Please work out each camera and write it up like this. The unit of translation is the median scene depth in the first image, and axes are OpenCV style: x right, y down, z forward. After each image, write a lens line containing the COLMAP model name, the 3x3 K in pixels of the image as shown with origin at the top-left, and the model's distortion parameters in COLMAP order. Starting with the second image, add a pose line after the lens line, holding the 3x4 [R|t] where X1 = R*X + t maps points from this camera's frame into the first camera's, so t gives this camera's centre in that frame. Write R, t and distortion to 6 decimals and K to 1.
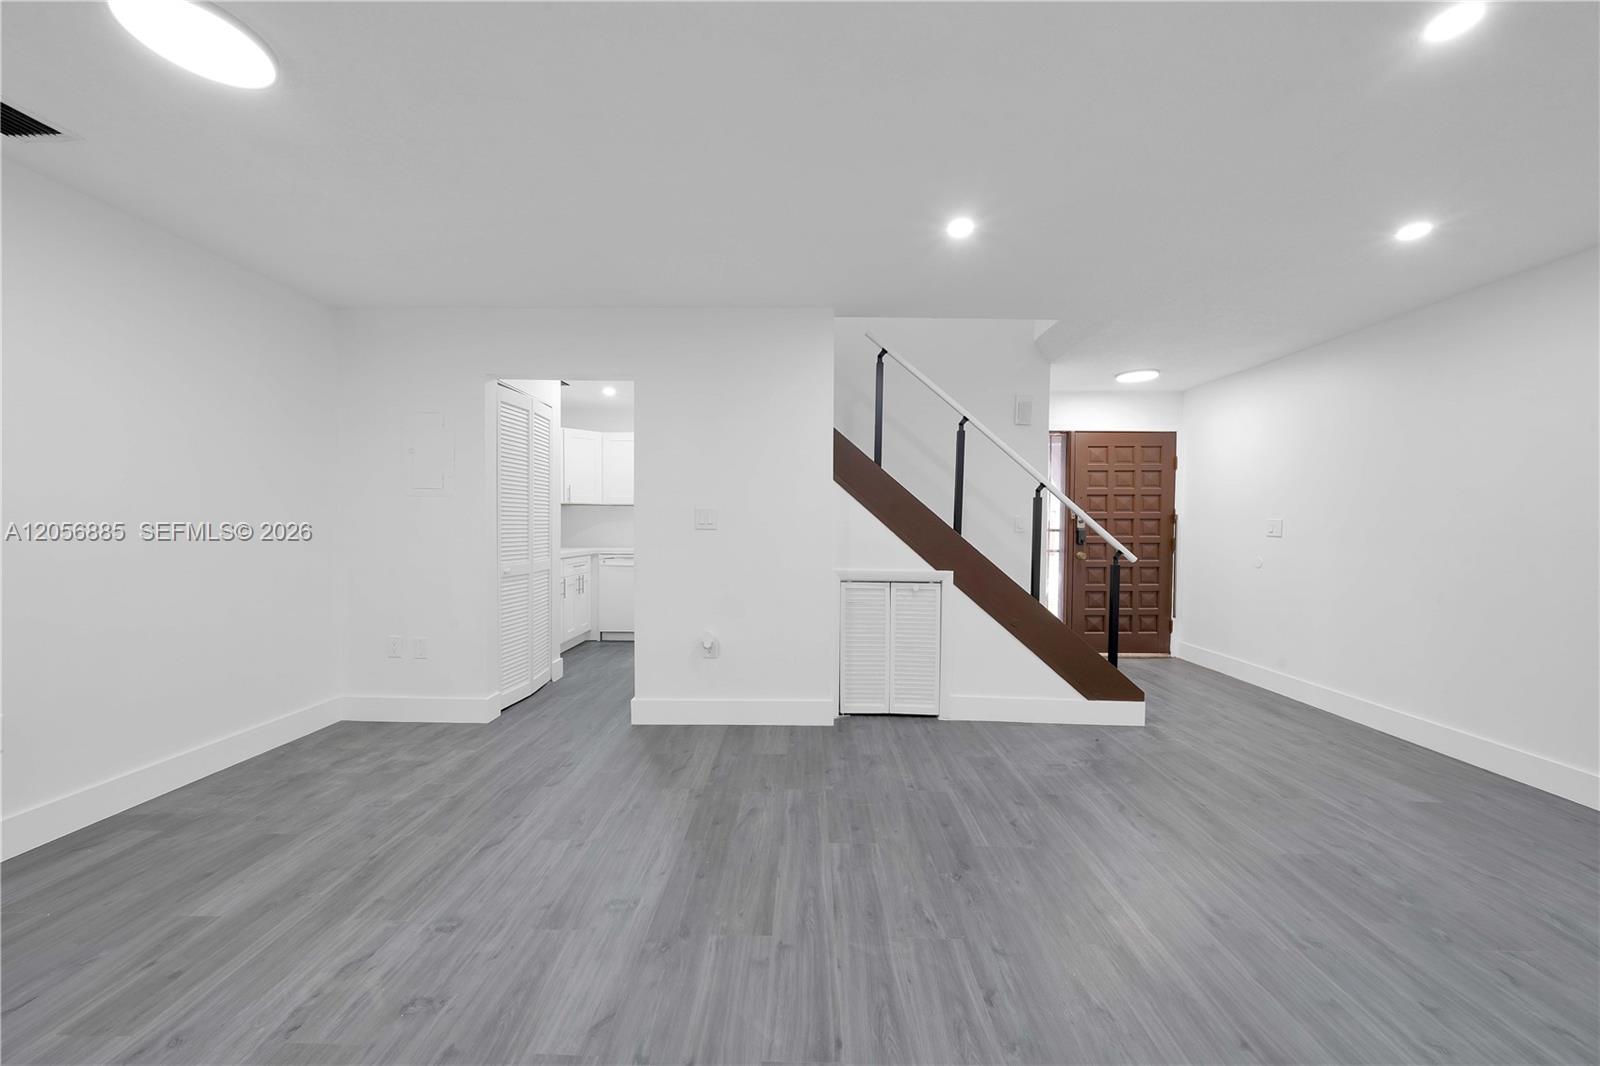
lens RADIAL K [[547.6, 0, 788.9], [0, 547.6, 546.9], [0, 0, 1]] dist [-0.005812, -0.000151]
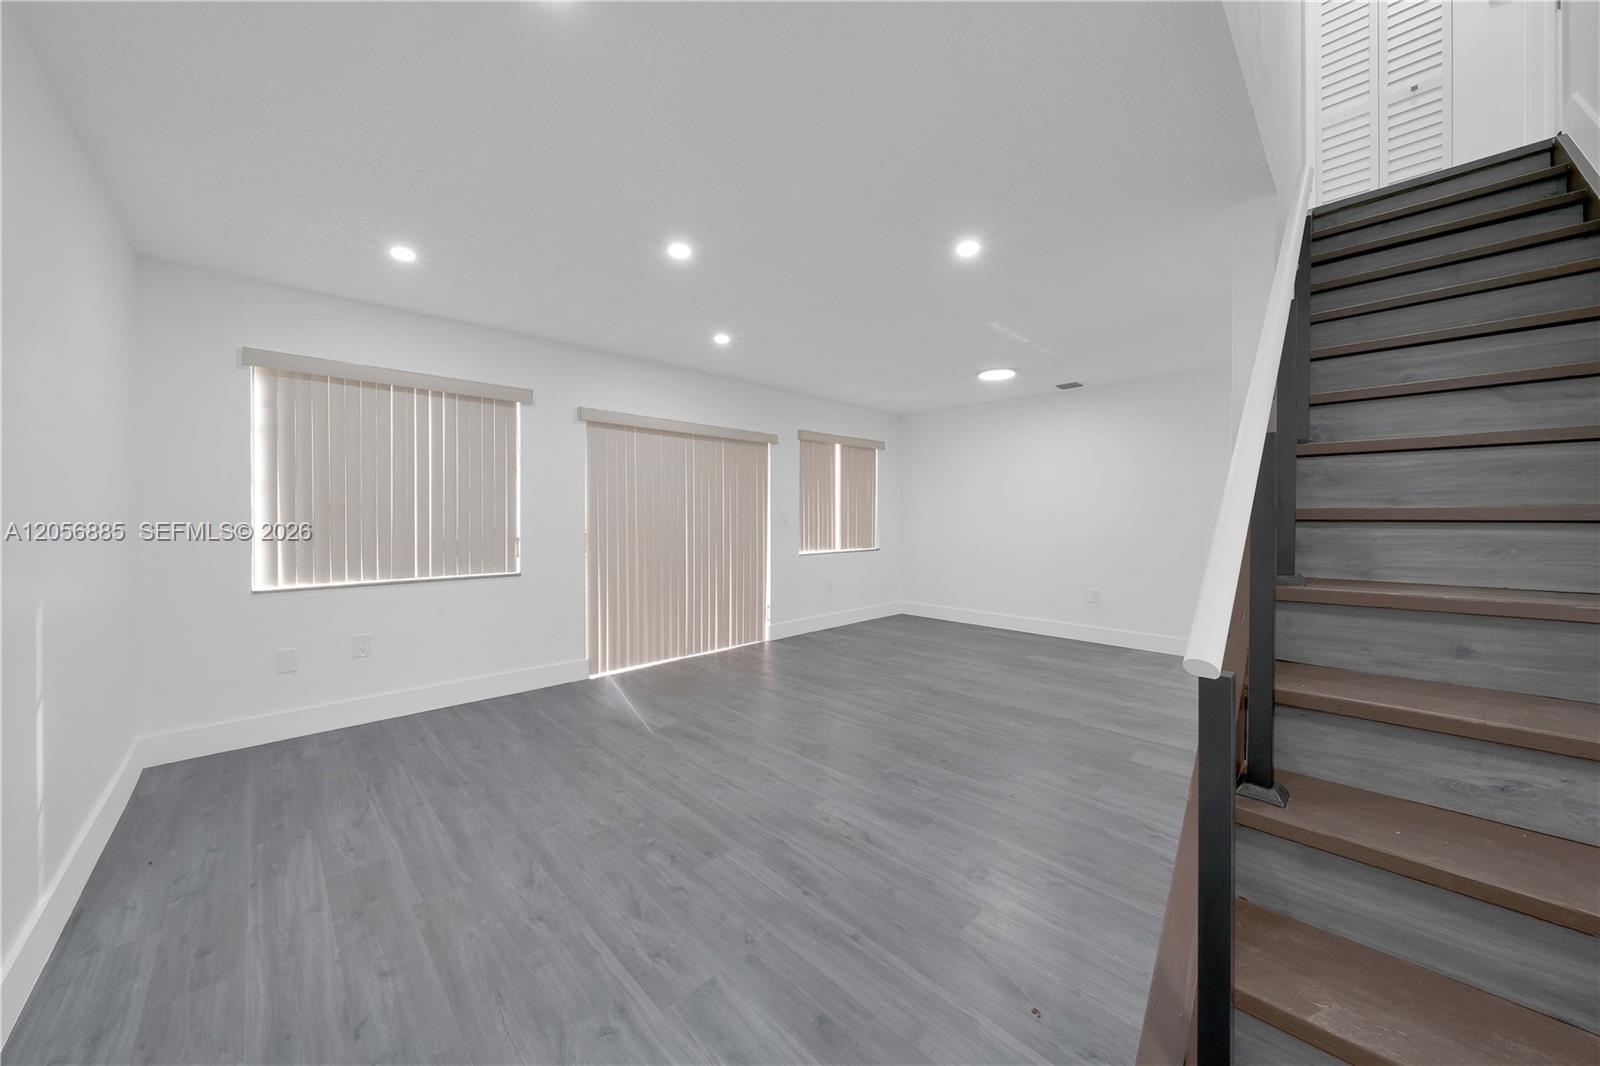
lens RADIAL K [[547.6, 0, 811.8], [0, 547.6, 520.2], [0, 0, 1]] dist [-0.005812, -0.000151]
pose [[-0.676742, -0.005916, -0.736196, 1.074415], [-0.037876, 0.998923, 0.026789, -0.042320], [0.735245, 0.046013, -0.676238, 1.223976]]
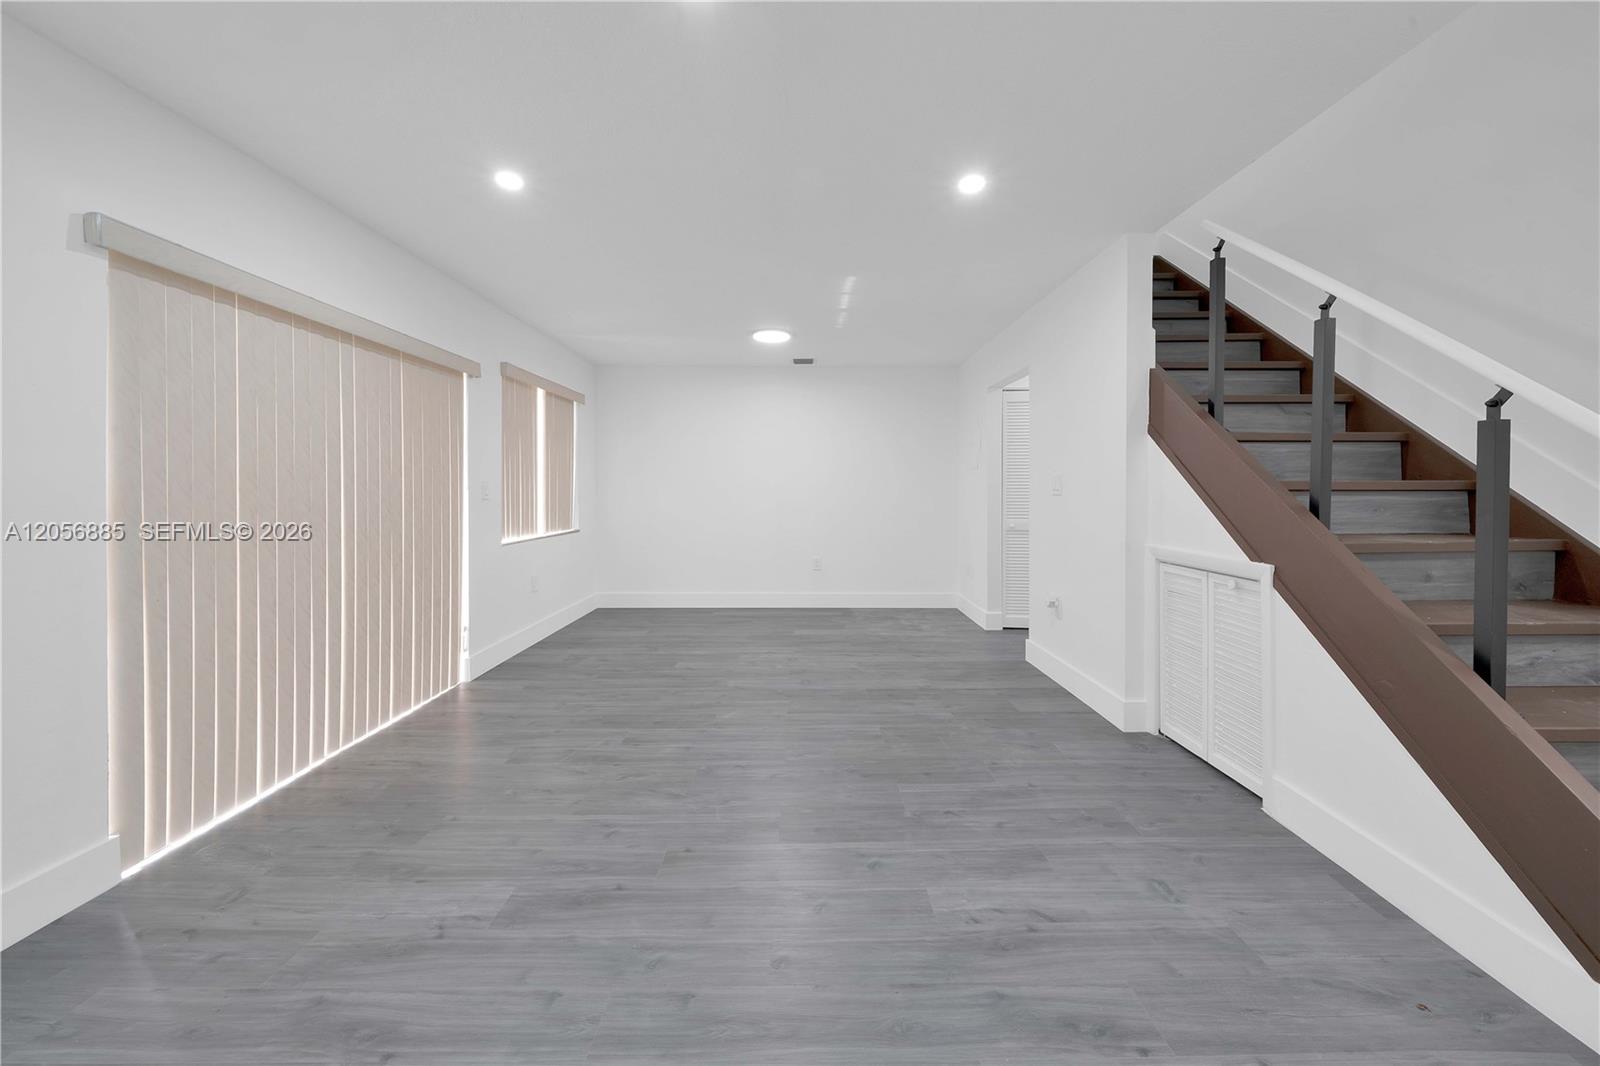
lens RADIAL K [[547.6, 0, 804.3], [0, 547.6, 491.4], [0, 0, 1]] dist [-0.005812, -0.000151]
pose [[0.036266, -0.007004, -0.999318, 1.024344], [-0.040940, 0.999126, -0.008488, -0.012079], [0.998503, 0.041219, 0.035947, 0.541729]]
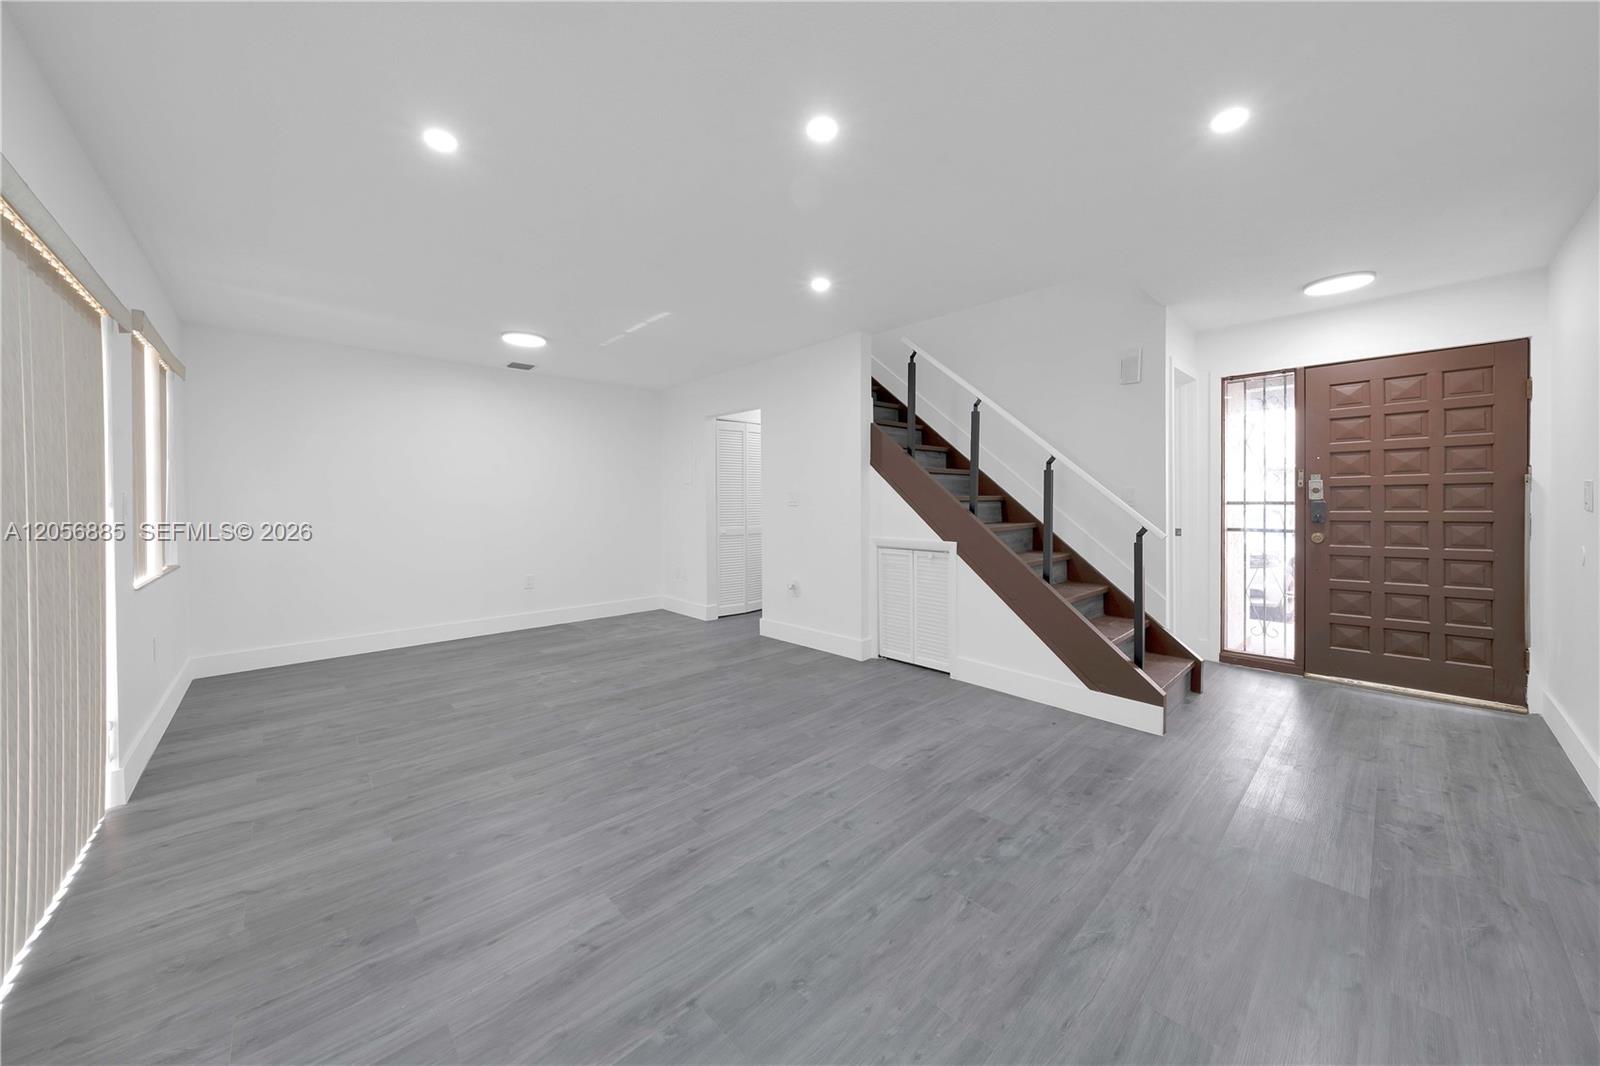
lens RADIAL K [[547.6, 0, 783.6], [0, 547.6, 505.2], [0, 0, 1]] dist [-0.005812, -0.000151]
pose [[0.690018, -0.009230, -0.723733, 0.998294], [-0.016529, 0.999457, -0.028506, 0.008594], [0.723603, 0.031632, 0.689491, -0.009646]]
